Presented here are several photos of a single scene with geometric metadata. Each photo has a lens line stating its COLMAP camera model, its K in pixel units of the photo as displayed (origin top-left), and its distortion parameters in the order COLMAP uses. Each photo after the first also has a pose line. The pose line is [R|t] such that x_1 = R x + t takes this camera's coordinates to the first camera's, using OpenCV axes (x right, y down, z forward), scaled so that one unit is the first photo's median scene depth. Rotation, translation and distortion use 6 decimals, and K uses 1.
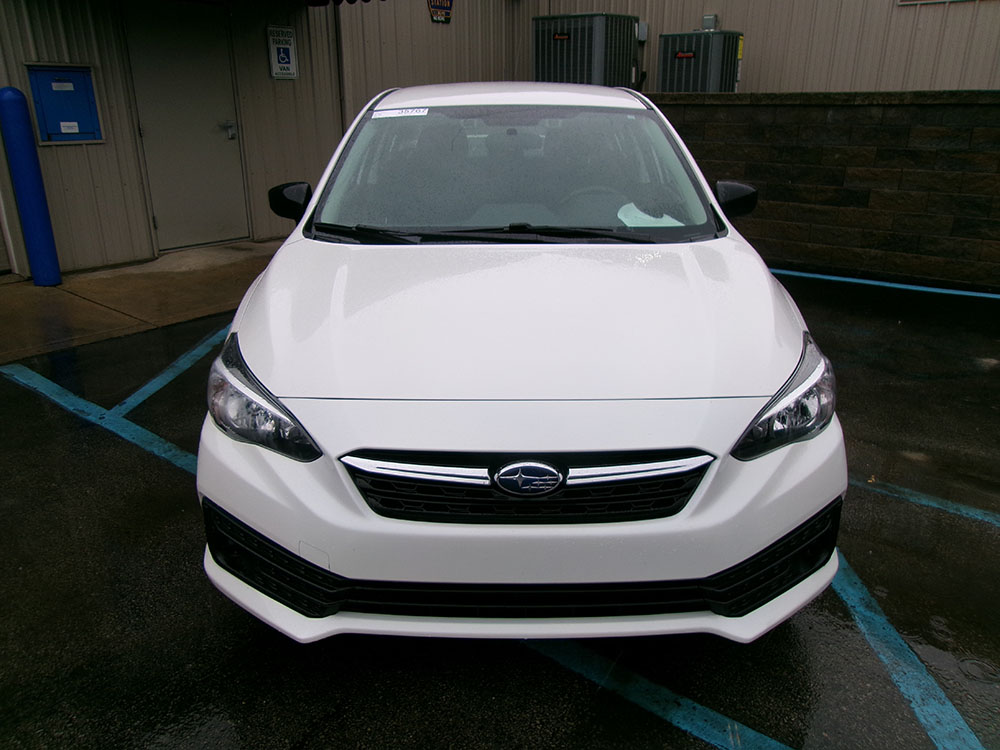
lens RADIAL K [[771.4, 0, 500.0], [0, 771.4, 375.0], [0, 0, 1]] dist [-0.014018, 0.047347]
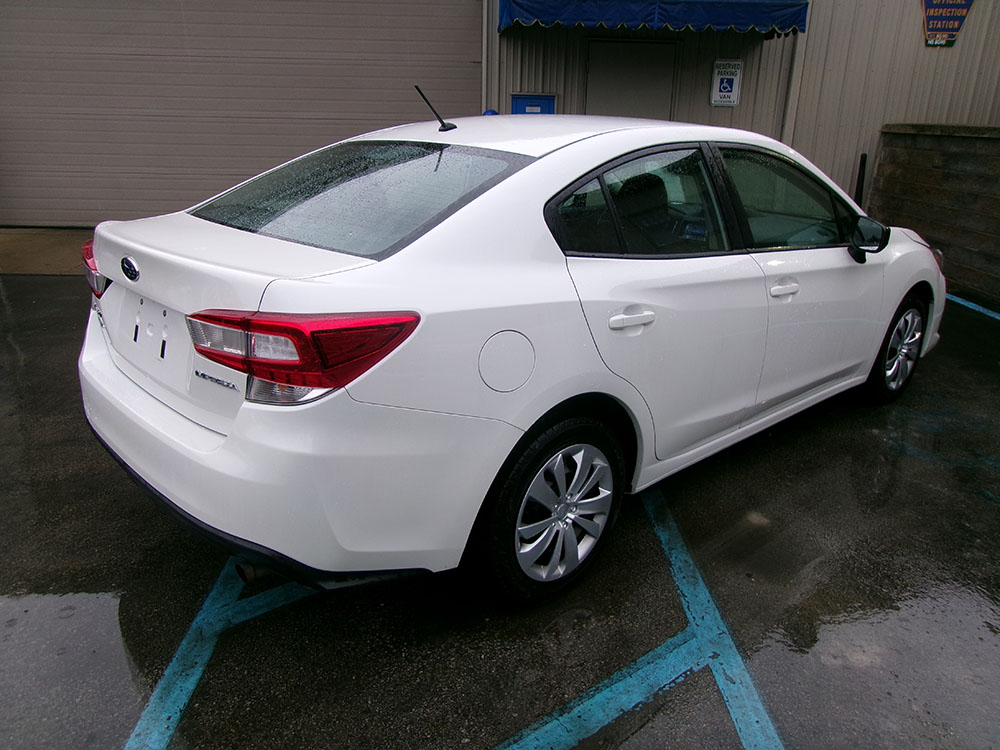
lens RADIAL K [[778.0, 0, 500.0], [0, 778.0, 375.0], [0, 0, 1]] dist [-0.024563, -0.000432]
pose [[0.649876, 0.262342, -0.713329, 0.497801], [-0.280056, 0.955158, 0.096136, -0.033320], [0.706562, 0.137295, 0.694205, 0.052529]]
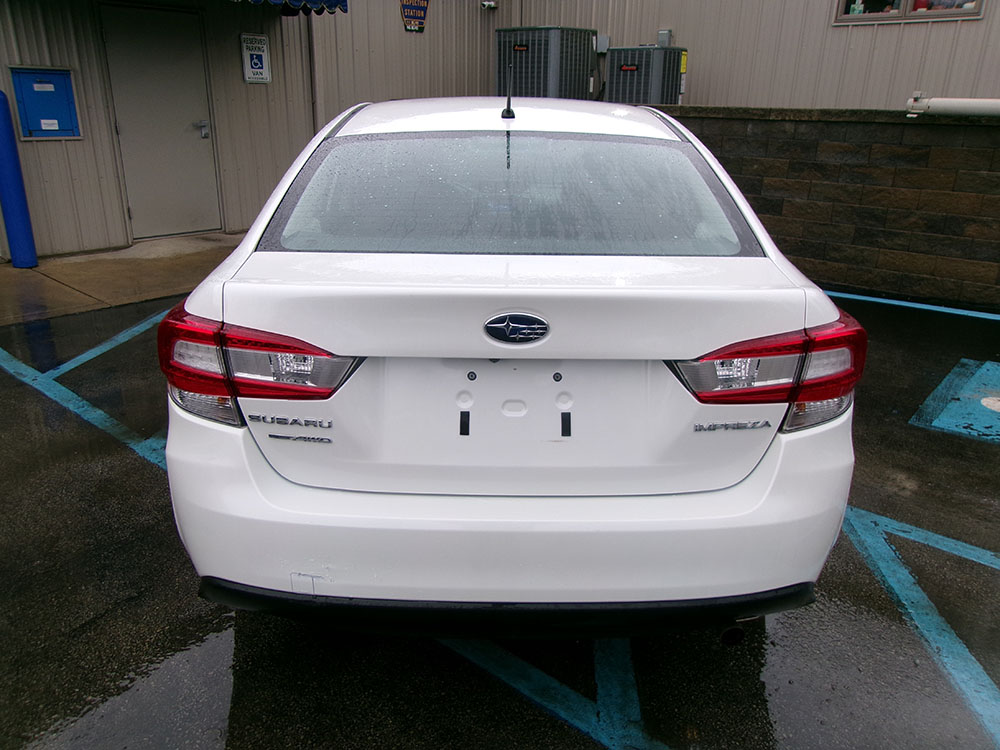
lens RADIAL K [[771.4, 0, 500.0], [0, 771.4, 375.0], [0, 0, 1]] dist [-0.014018, 0.047347]
pose [[0.999042, 0.031227, -0.030672, 0.126232], [-0.031220, 0.999512, 0.000702, 0.015142], [0.030679, 0.000256, 0.999529, -0.080190]]
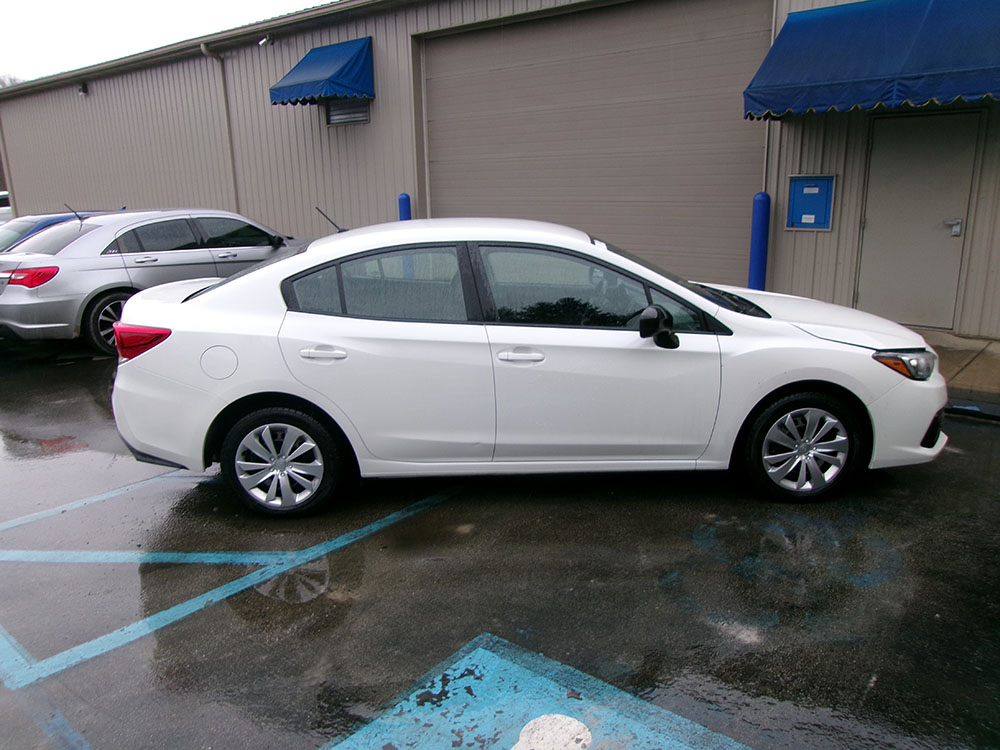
lens RADIAL K [[771.4, 0, 500.0], [0, 771.4, 375.0], [0, 0, 1]] dist [-0.014018, 0.047347]
pose [[-0.020854, 0.254552, -0.966834, 0.851291], [-0.321398, 0.914007, 0.247576, -0.223162], [0.946715, 0.315901, 0.062752, 0.465441]]
